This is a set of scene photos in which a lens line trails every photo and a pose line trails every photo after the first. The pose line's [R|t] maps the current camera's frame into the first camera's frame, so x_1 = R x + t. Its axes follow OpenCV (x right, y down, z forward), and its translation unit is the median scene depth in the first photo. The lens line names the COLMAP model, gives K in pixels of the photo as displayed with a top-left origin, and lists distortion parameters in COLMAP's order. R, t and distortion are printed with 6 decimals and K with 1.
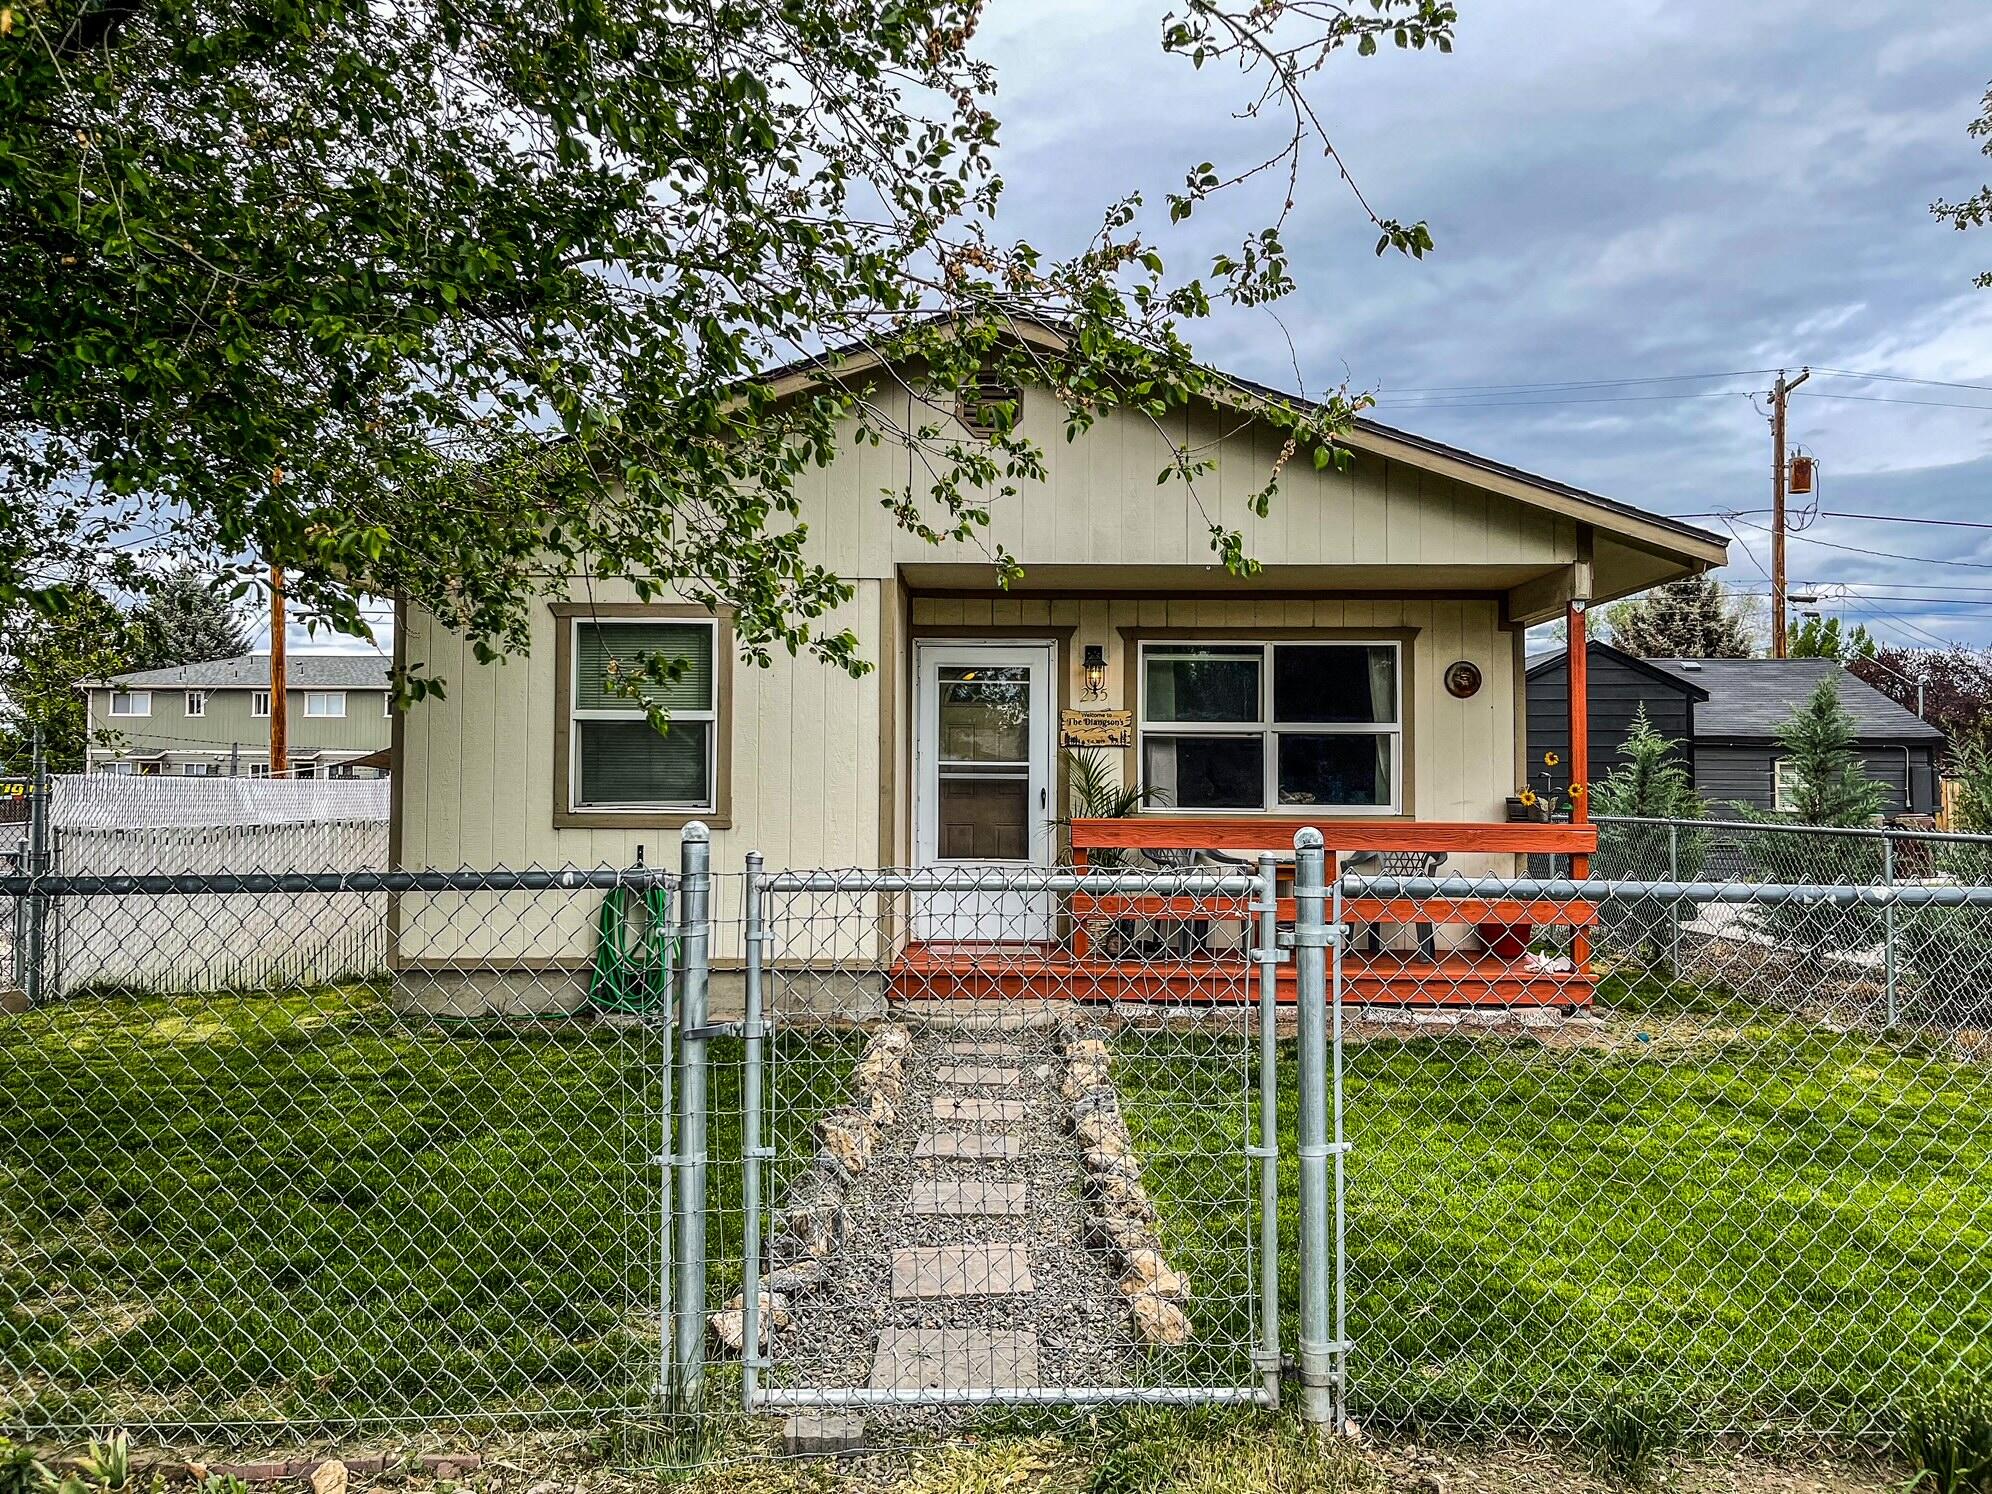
lens RADIAL K [[1518.3, 0, 996.0], [0, 1518.3, 747.0], [0, 0, 1]] dist [0.003480, 0.001251]
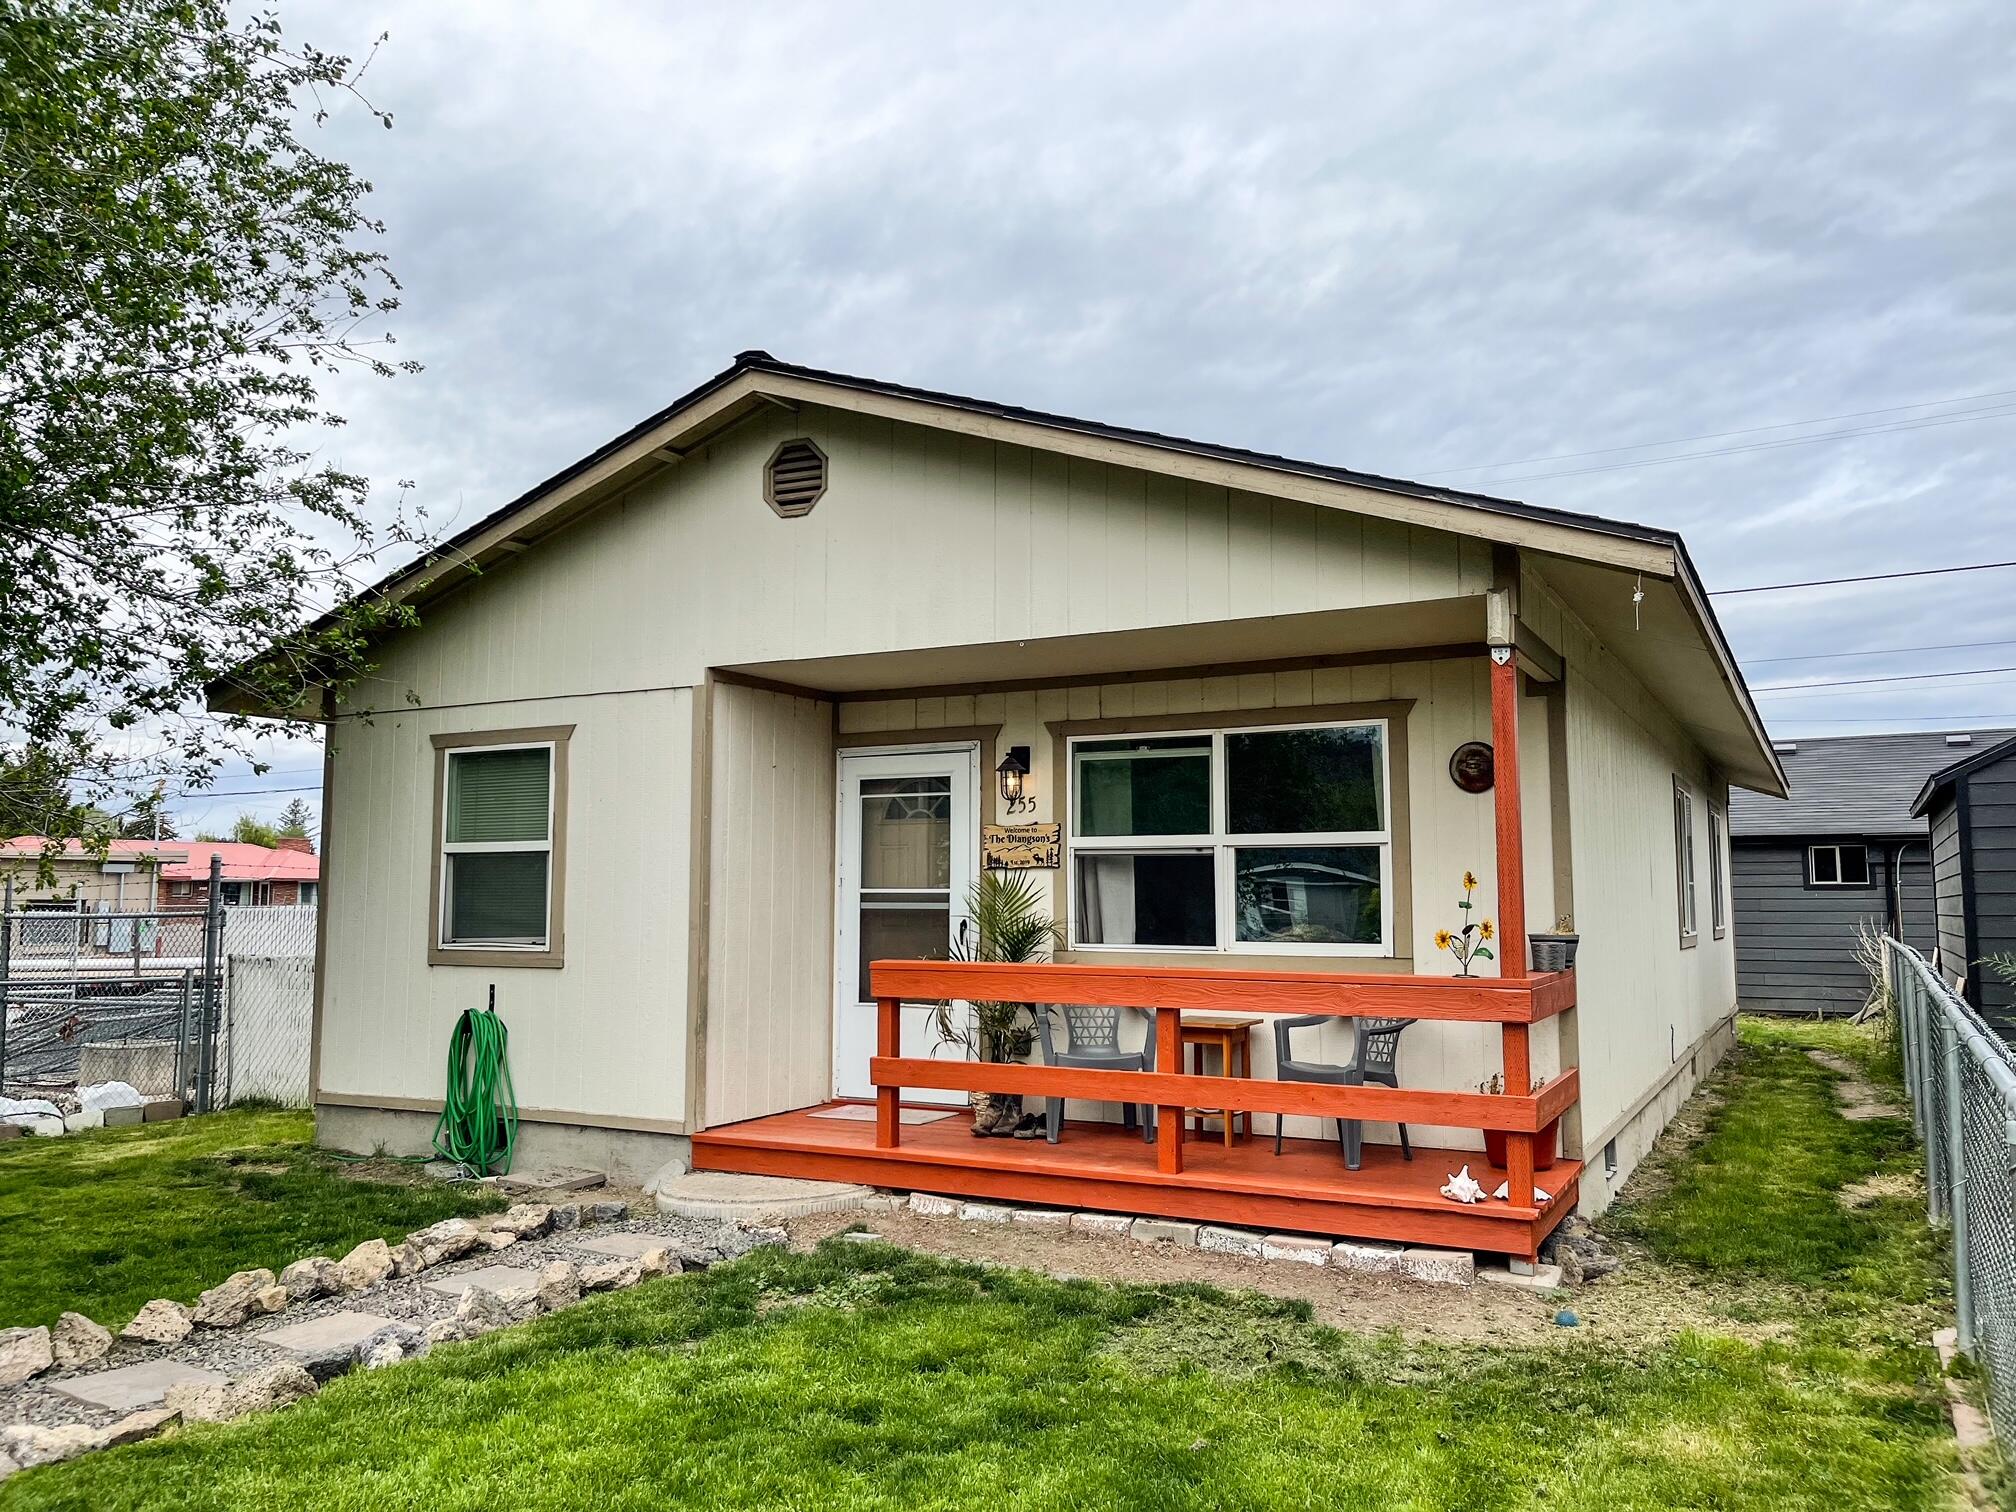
lens RADIAL K [[1536.6, 0, 1008.0], [0, 1536.6, 756.0], [0, 0, 1]] dist [0.003480, 0.001251]
pose [[0.887191, -0.049415, -0.458749, 0.443528], [0.021282, 0.997573, -0.066296, -0.006234], [0.460912, 0.049054, 0.886089, 0.256658]]
